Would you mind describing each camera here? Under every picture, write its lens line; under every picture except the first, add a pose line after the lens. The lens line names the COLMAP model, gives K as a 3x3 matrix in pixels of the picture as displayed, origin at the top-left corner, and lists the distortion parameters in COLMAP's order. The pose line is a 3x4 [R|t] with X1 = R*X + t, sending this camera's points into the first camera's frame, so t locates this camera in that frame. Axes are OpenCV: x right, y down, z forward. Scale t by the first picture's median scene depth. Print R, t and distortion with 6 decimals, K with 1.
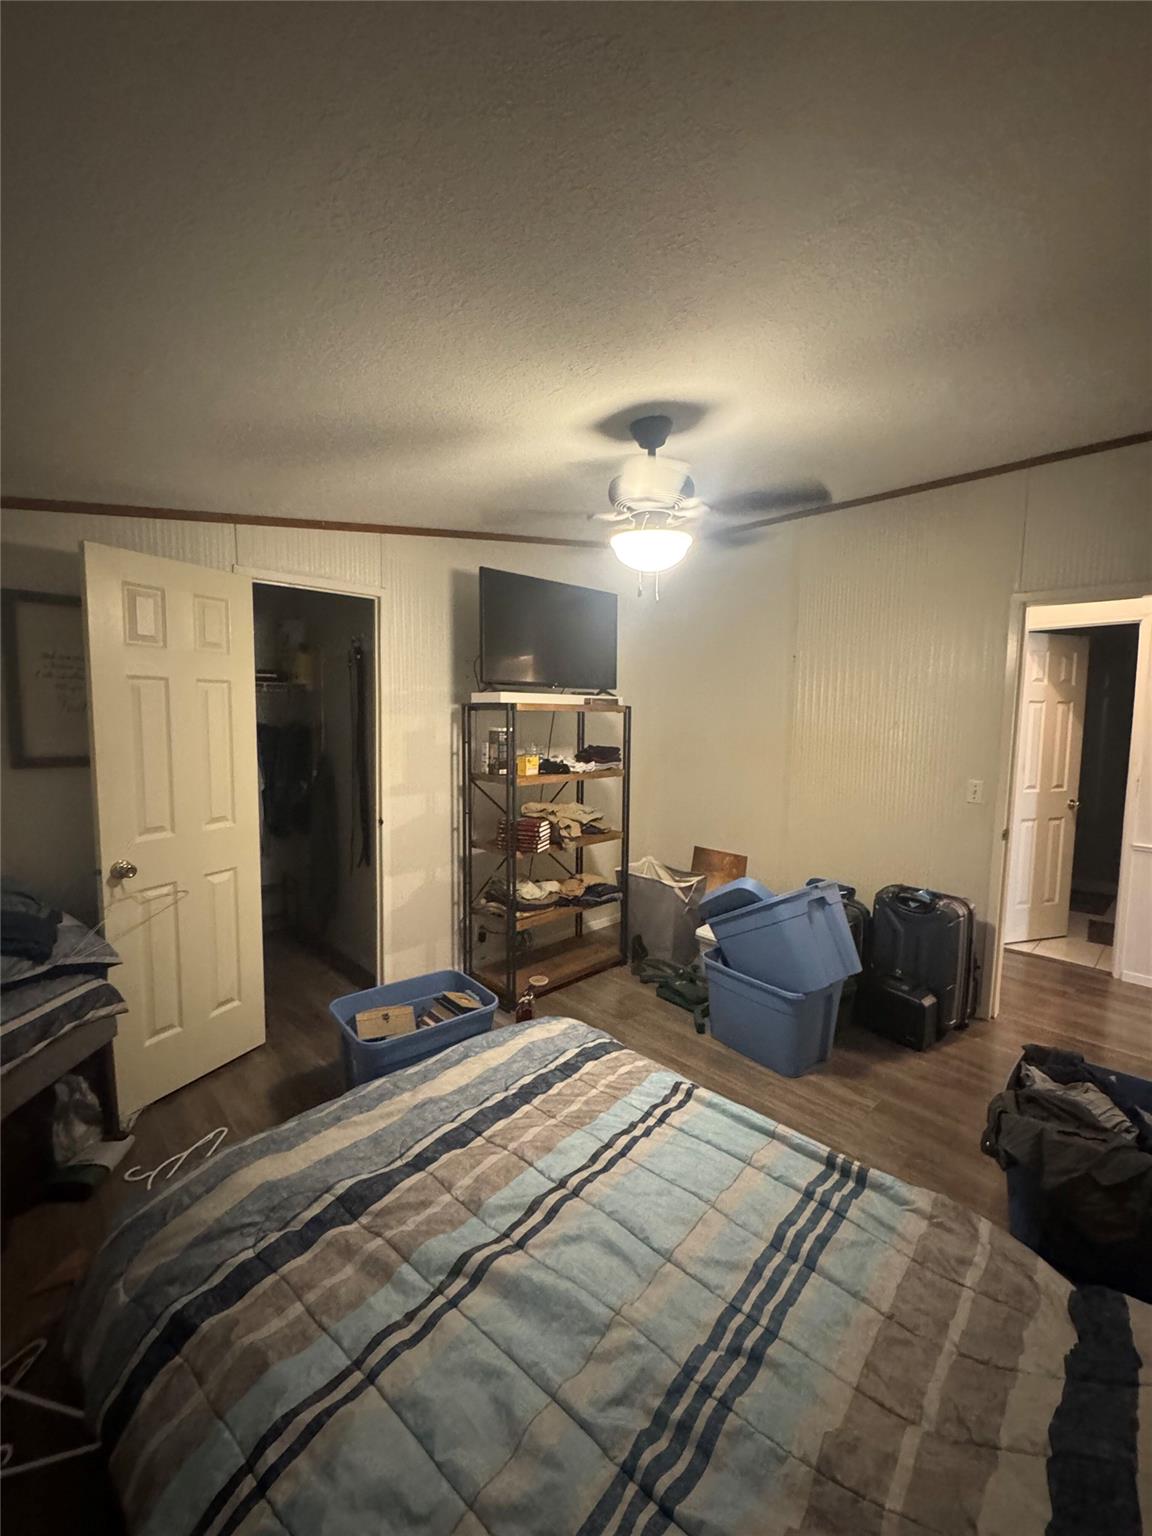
lens RADIAL K [[618.0, 0, 576.4], [0, 618.0, 767.6], [0, 0, 1]] dist [-0.001405, 0.000148]
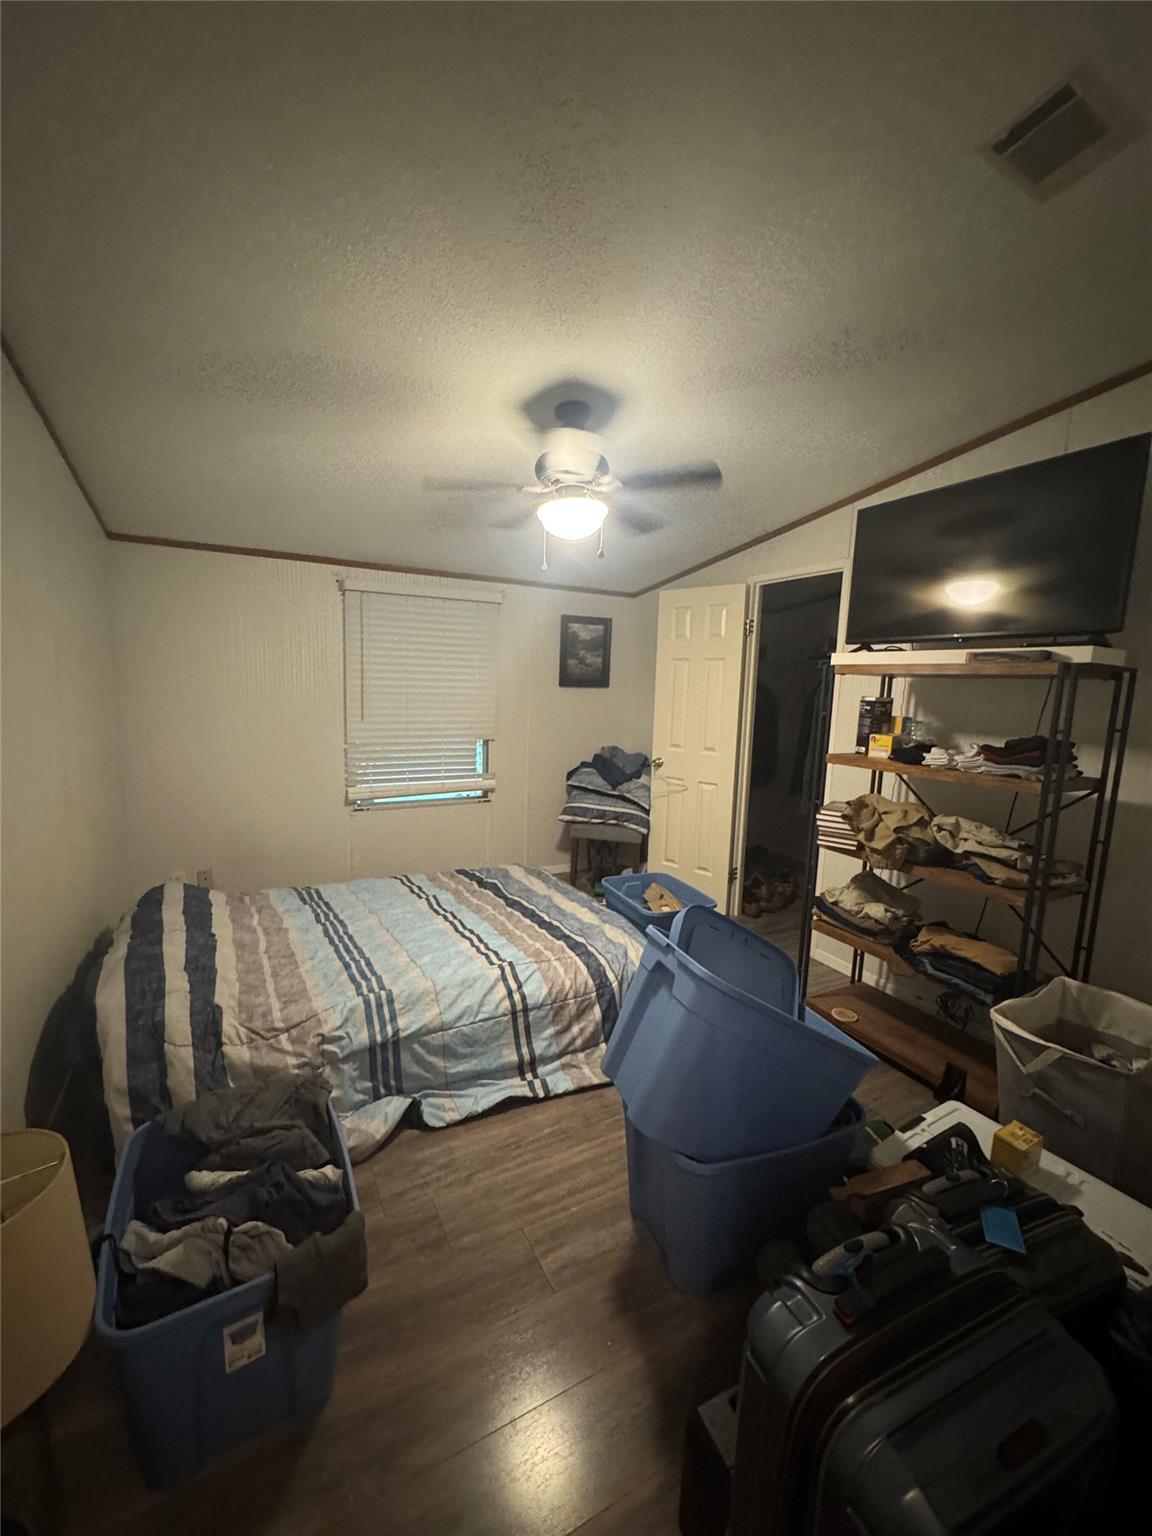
lens RADIAL K [[618.0, 0, 576.4], [0, 618.0, 767.6], [0, 0, 1]] dist [-0.001405, 0.000148]
pose [[-0.278503, 0.105252, -0.954651, 1.249611], [-0.120465, 0.982299, 0.143444, -0.067174], [0.952851, 0.154951, -0.260894, 1.365274]]
